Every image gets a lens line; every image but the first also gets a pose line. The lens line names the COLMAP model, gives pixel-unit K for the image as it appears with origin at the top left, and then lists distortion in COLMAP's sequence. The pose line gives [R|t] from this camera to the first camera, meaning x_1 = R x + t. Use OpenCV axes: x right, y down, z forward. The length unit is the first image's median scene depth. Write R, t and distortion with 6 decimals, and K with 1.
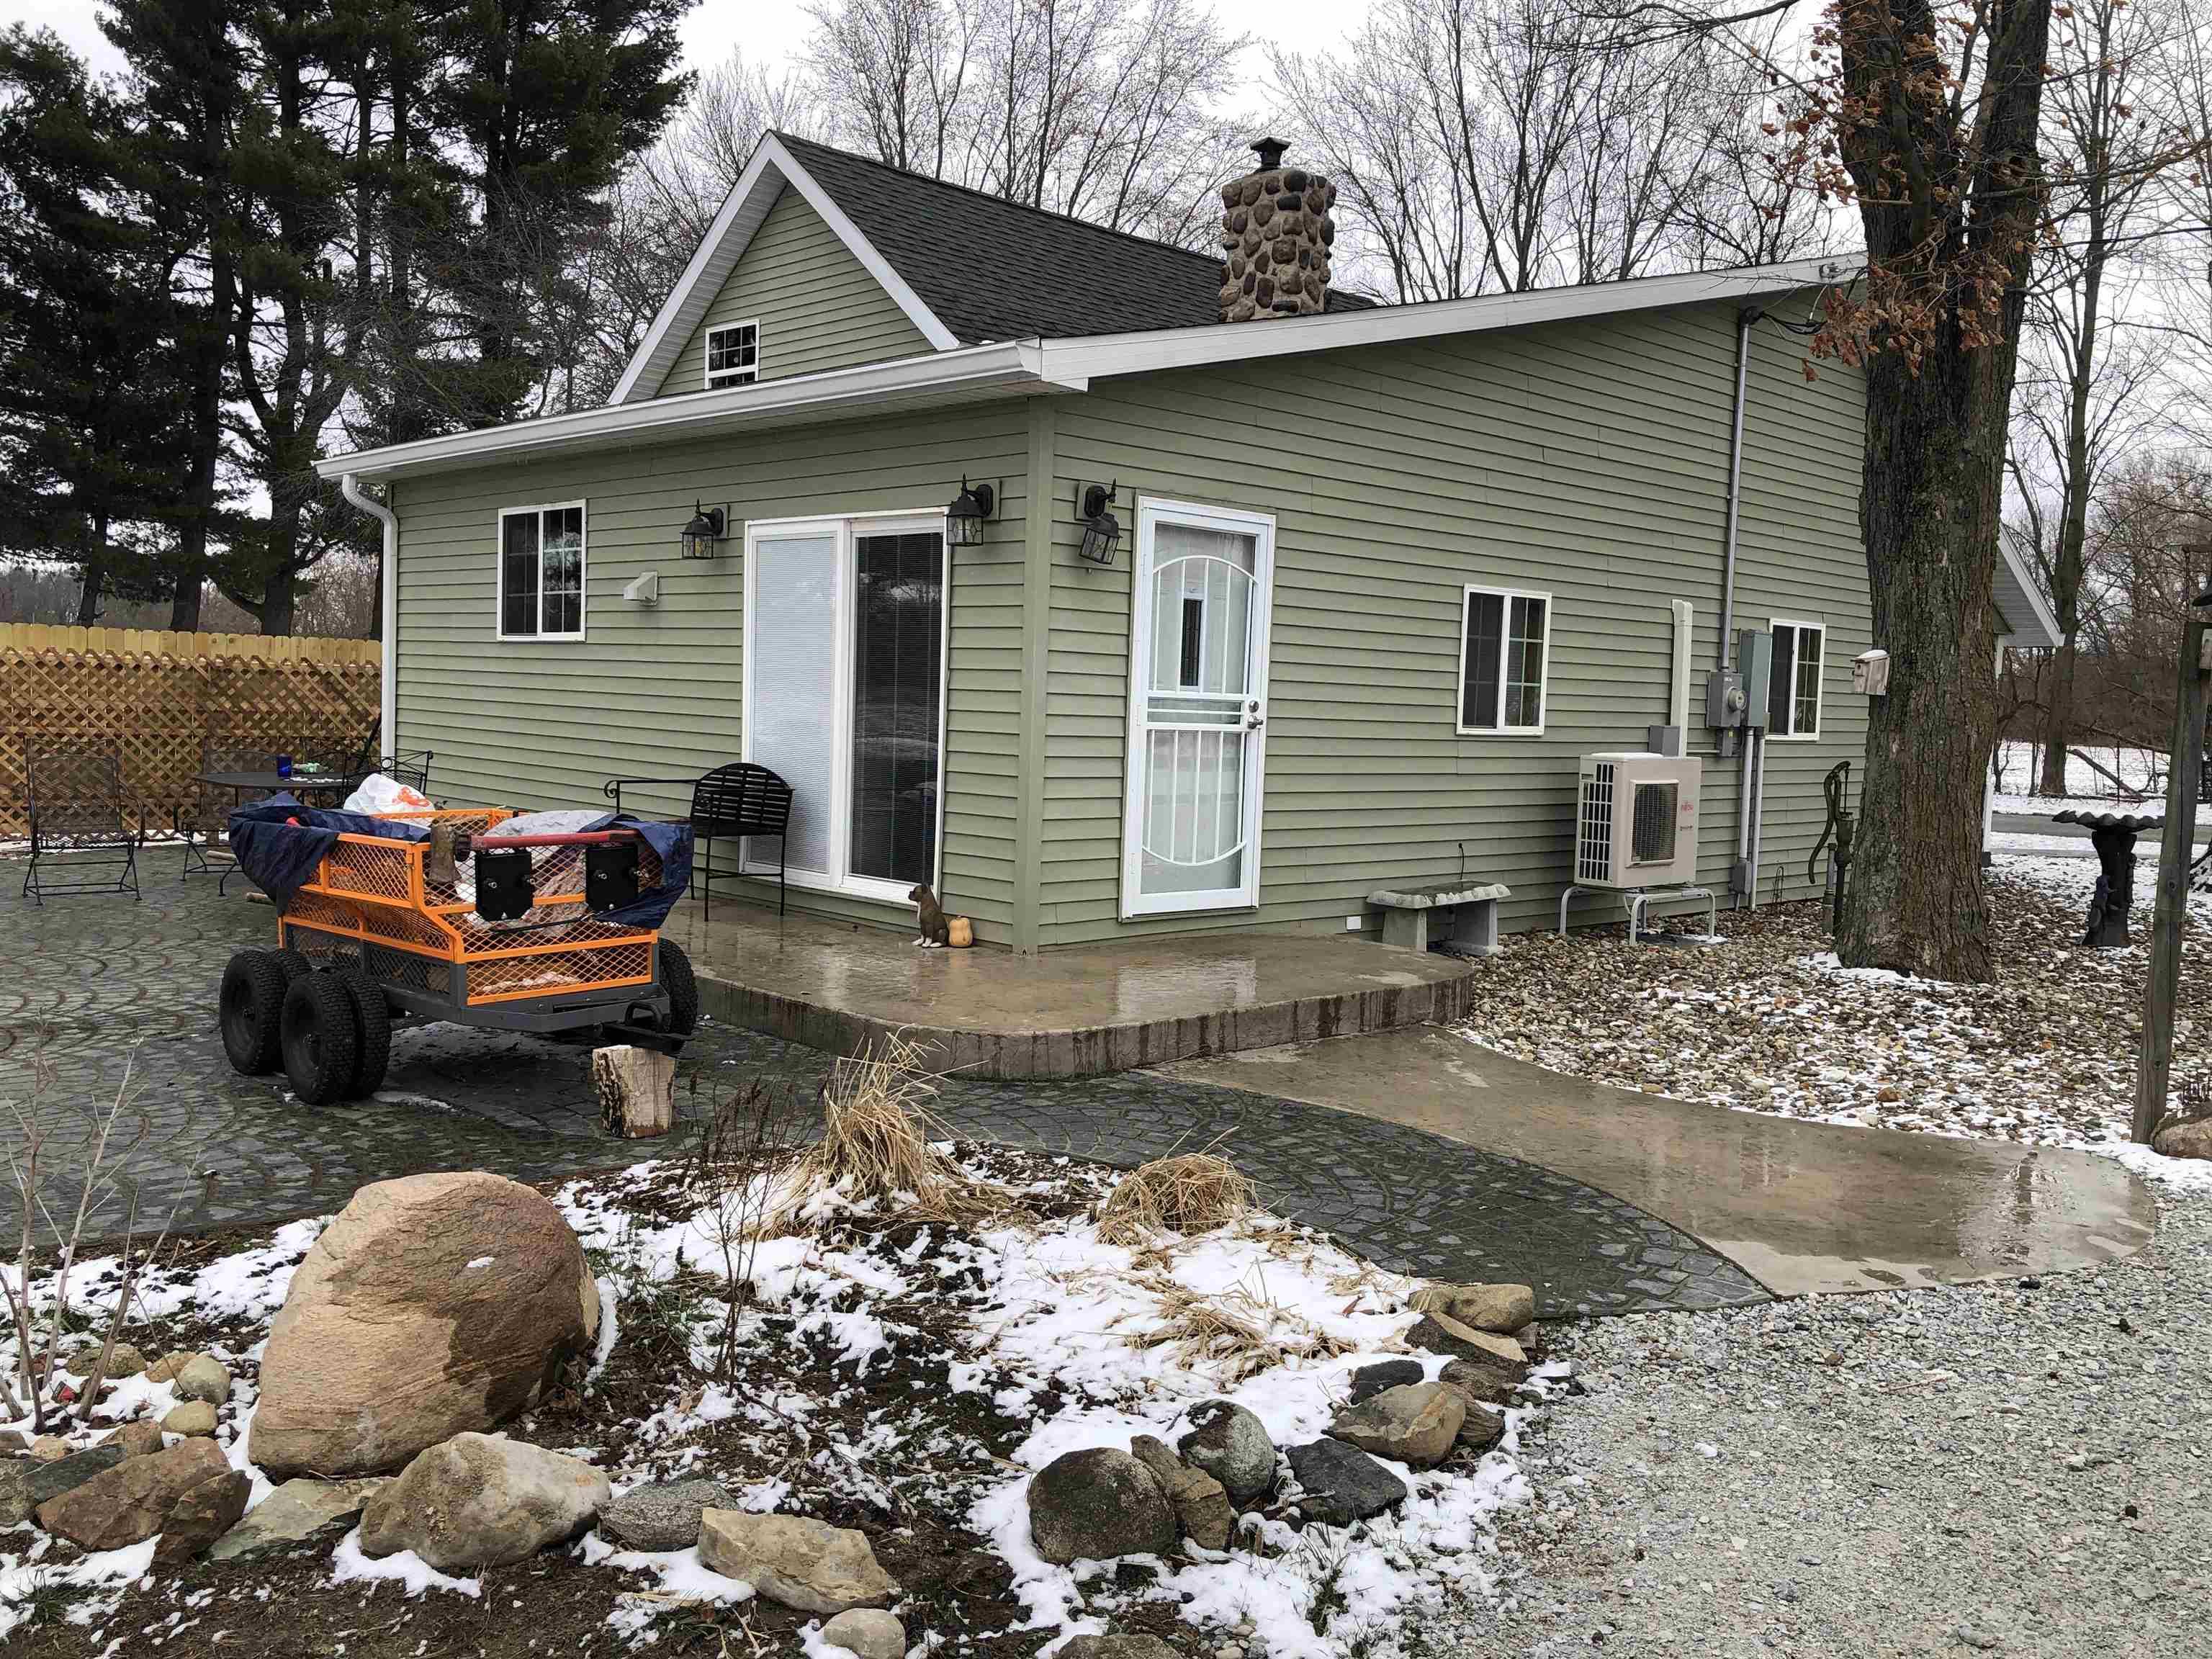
lens RADIAL K [[1810.4, 0, 1105.0], [0, 1810.4, 838.7], [0, 0, 1]] dist [0.049537, -0.060332]
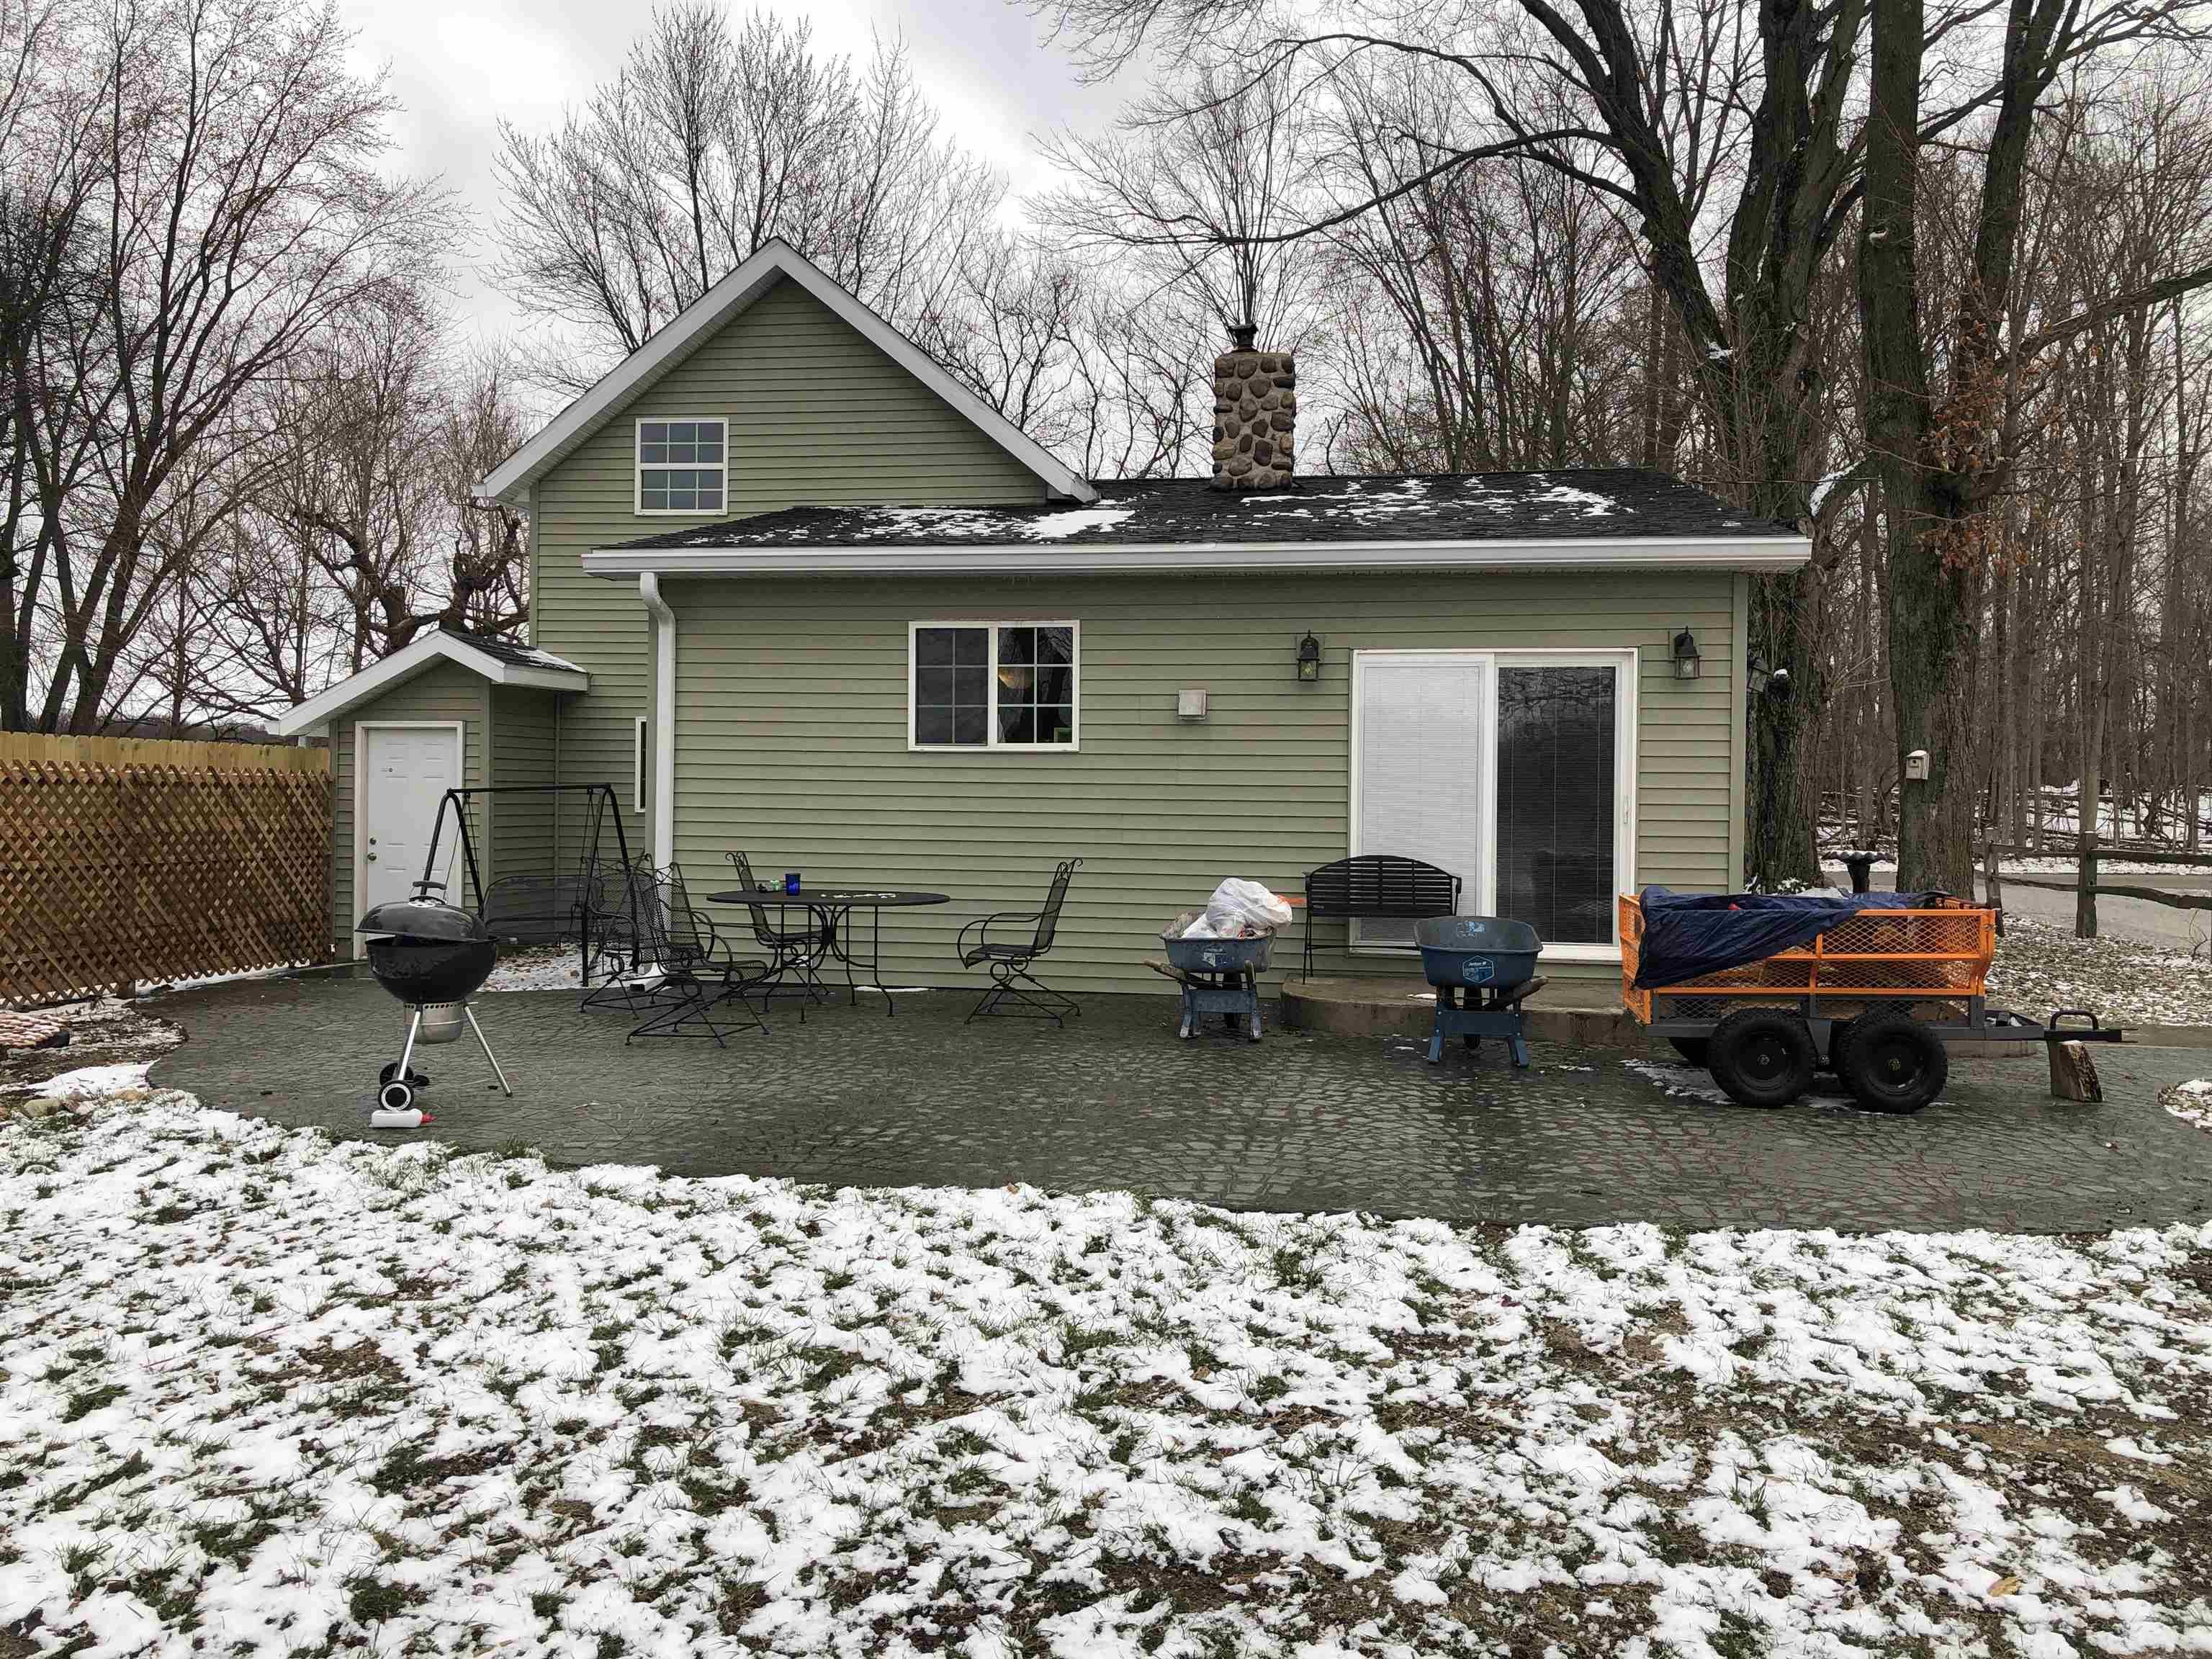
lens RADIAL K [[1810.4, 0, 1098.3], [0, 1810.4, 821.6], [0, 0, 1]] dist [0.049537, -0.060332]
pose [[0.806458, -0.032555, 0.590394, -0.628373], [0.063058, 0.997524, -0.031131, -0.023772], [-0.587919, 0.062335, 0.806515, 0.099233]]
